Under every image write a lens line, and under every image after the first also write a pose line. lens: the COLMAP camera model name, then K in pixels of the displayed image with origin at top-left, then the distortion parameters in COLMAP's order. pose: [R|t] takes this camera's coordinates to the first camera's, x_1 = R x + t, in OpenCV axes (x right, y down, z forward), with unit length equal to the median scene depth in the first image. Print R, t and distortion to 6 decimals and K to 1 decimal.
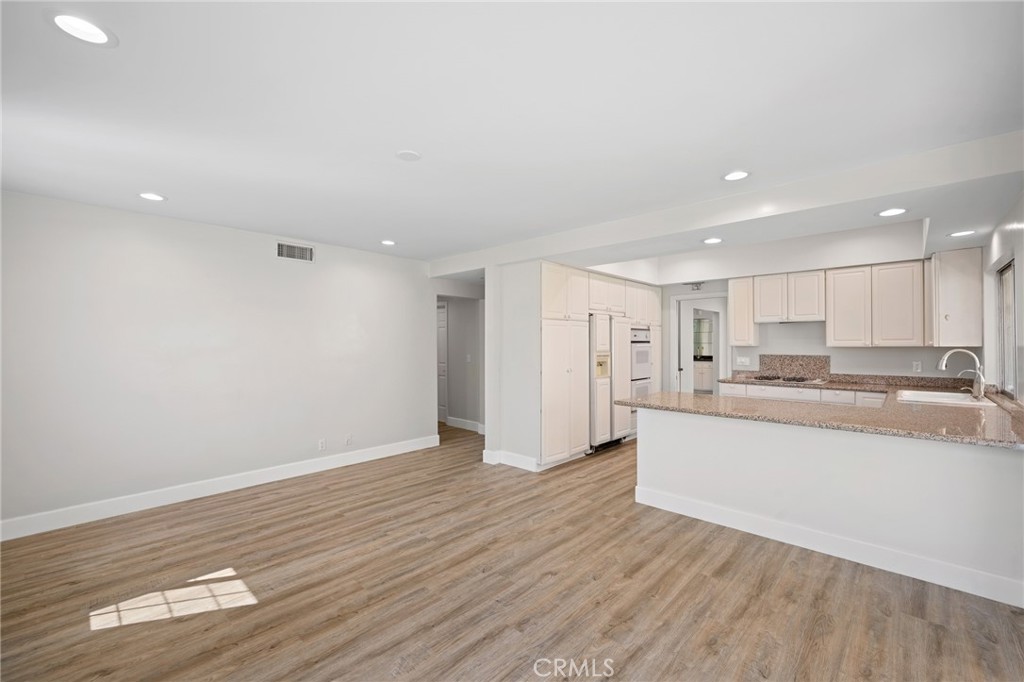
lens RADIAL K [[425.3, 0, 511.6], [0, 425.3, 342.8], [0, 0, 1]] dist [-0.000020, -0.000403]
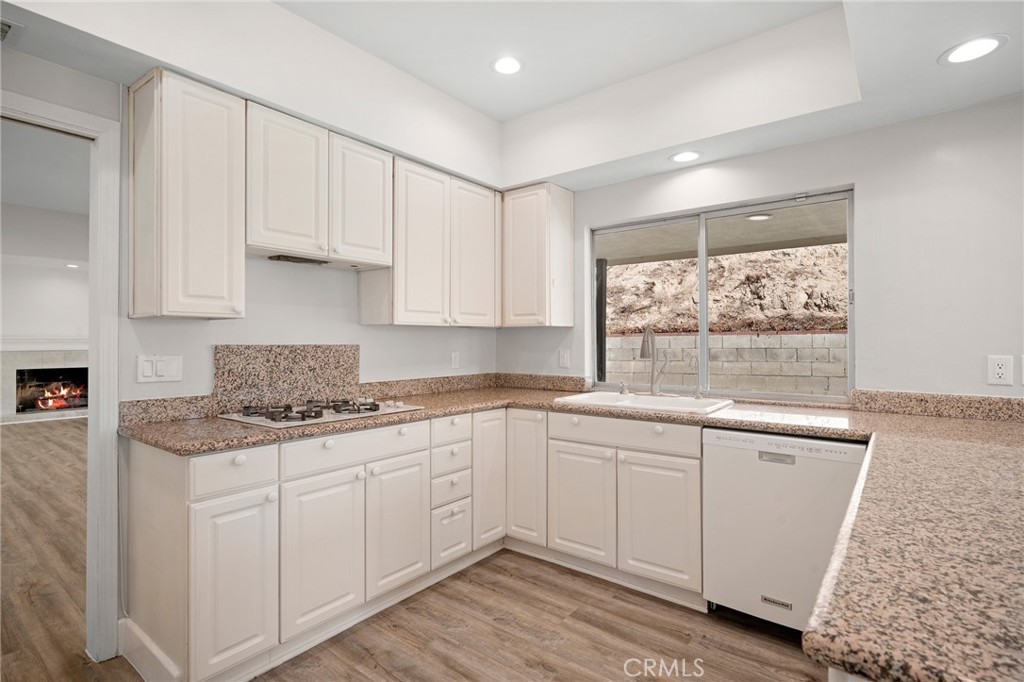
lens RADIAL K [[496.9, 0, 531.4], [0, 496.9, 339.5], [0, 0, 1]] dist [0.018707, -0.000082]
pose [[-0.105942, 0.006743, 0.994349, 0.192361], [-0.000623, 0.999976, -0.006848, 0.028633], [-0.994372, -0.001345, -0.105936, 0.894733]]
